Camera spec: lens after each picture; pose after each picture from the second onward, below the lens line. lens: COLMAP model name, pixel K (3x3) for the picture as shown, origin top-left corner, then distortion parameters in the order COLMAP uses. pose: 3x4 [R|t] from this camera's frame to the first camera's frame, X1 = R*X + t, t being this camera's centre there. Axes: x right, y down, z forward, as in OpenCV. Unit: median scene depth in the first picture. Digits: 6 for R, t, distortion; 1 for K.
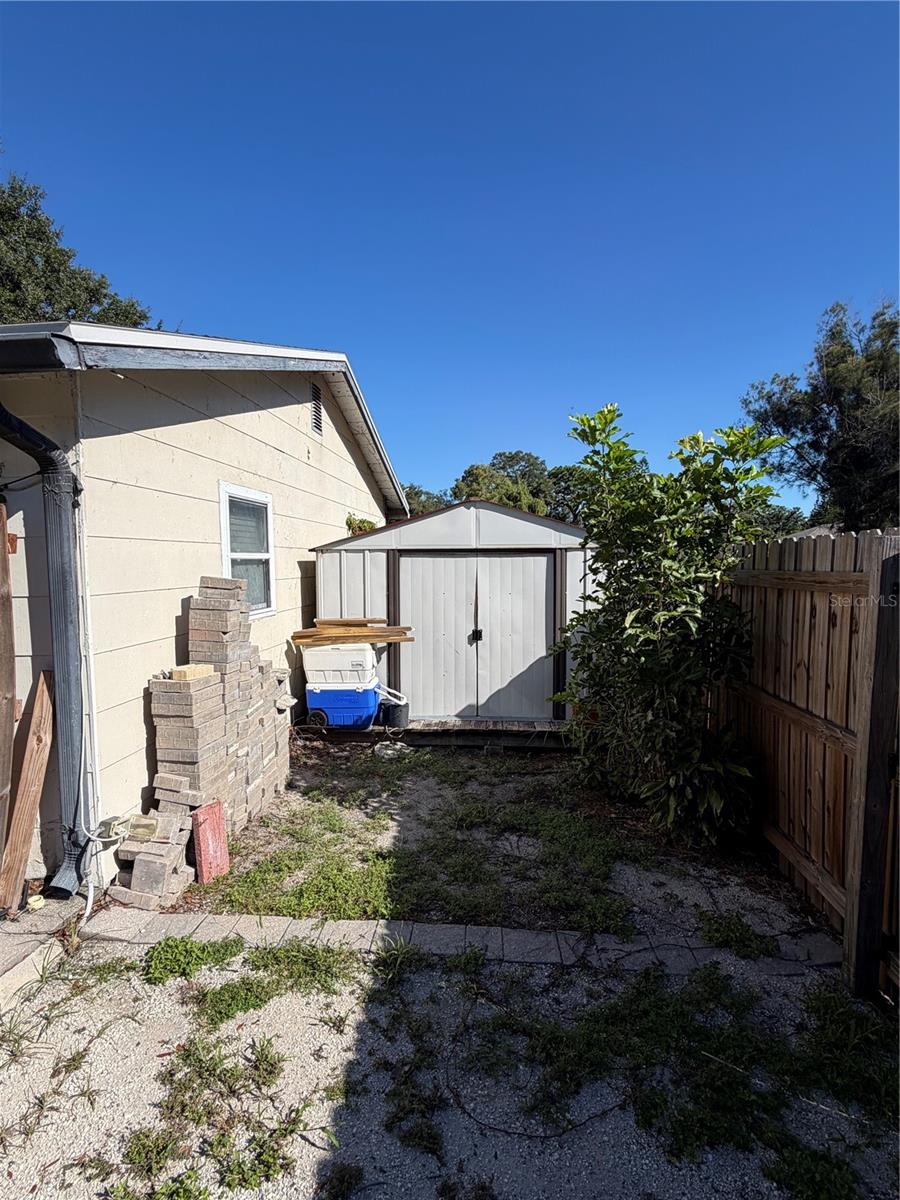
lens RADIAL K [[621.1, 0, 448.6], [0, 621.1, 603.6], [0, 0, 1]] dist [0.002835, 0.000106]
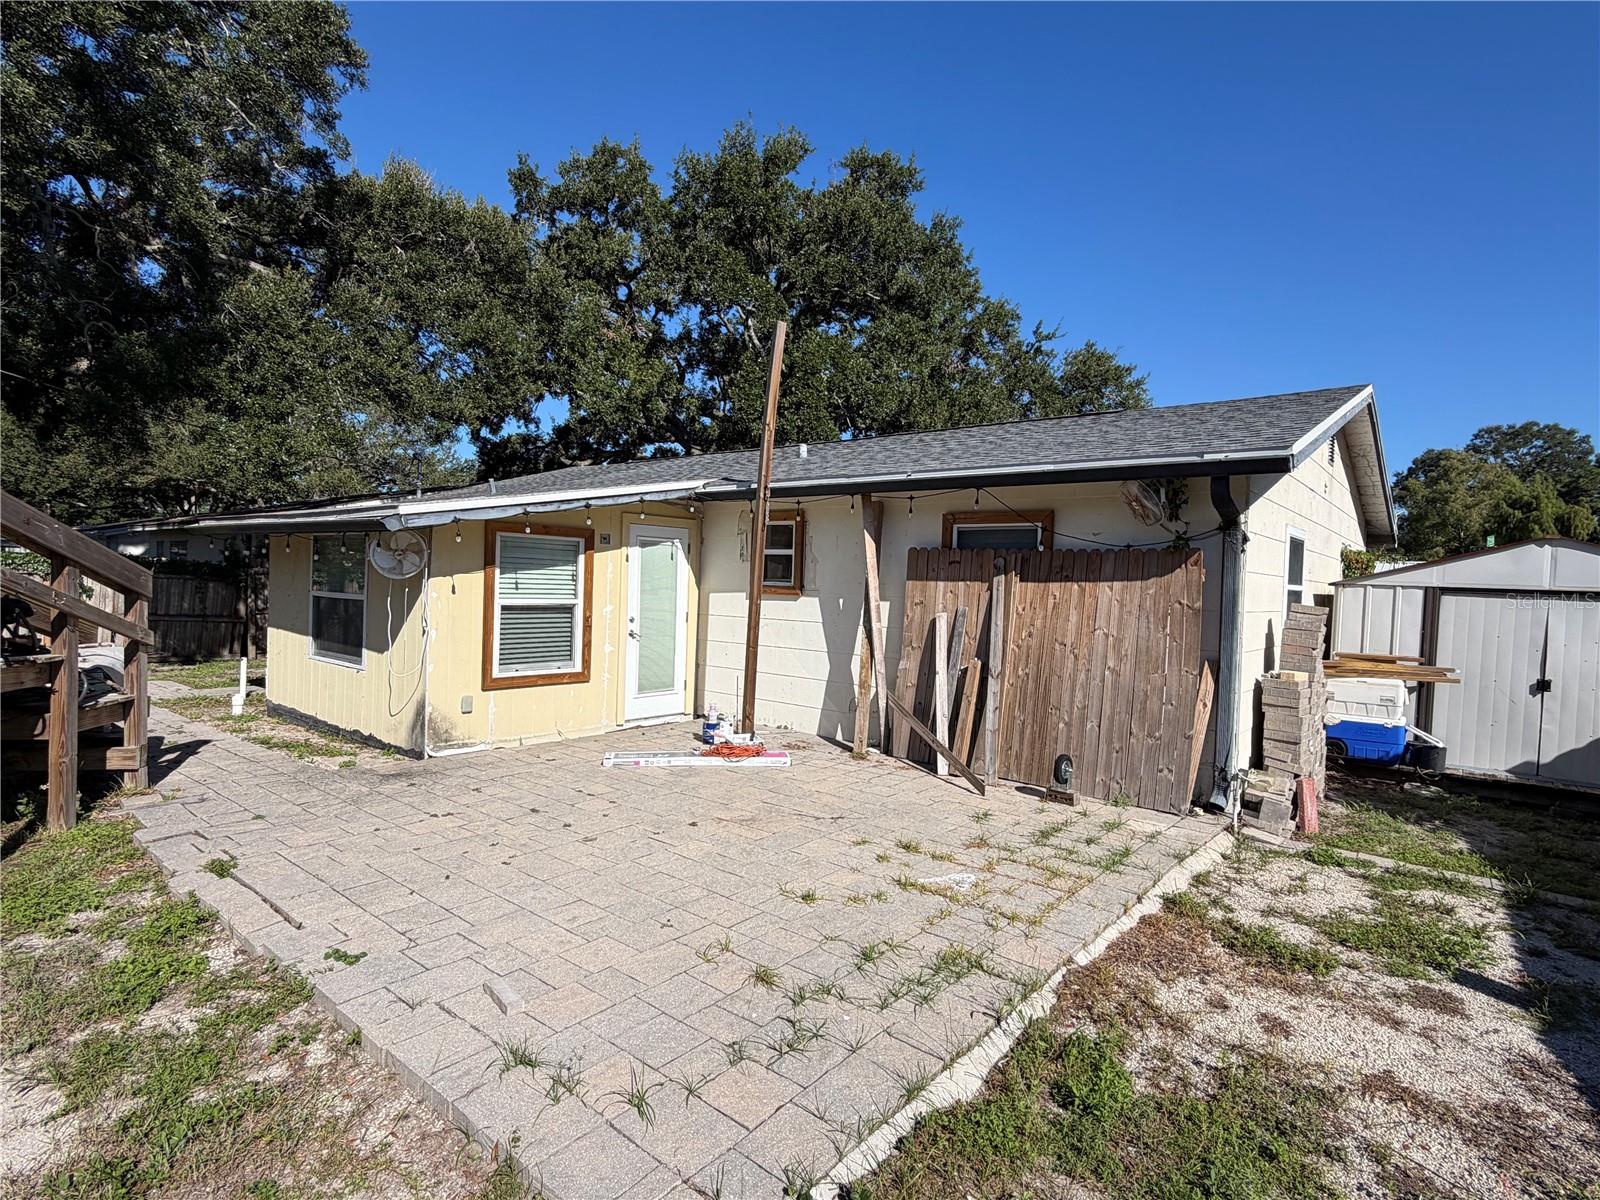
lens RADIAL K [[828.1, 0, 802.4], [0, 828.1, 594.7], [0, 0, 1]] dist [0.002835, 0.000106]
pose [[0.826365, 0.053553, -0.560582, -0.179408], [-0.085863, 0.995811, -0.031441, 0.050934], [0.556550, 0.074115, 0.827502, -0.627292]]
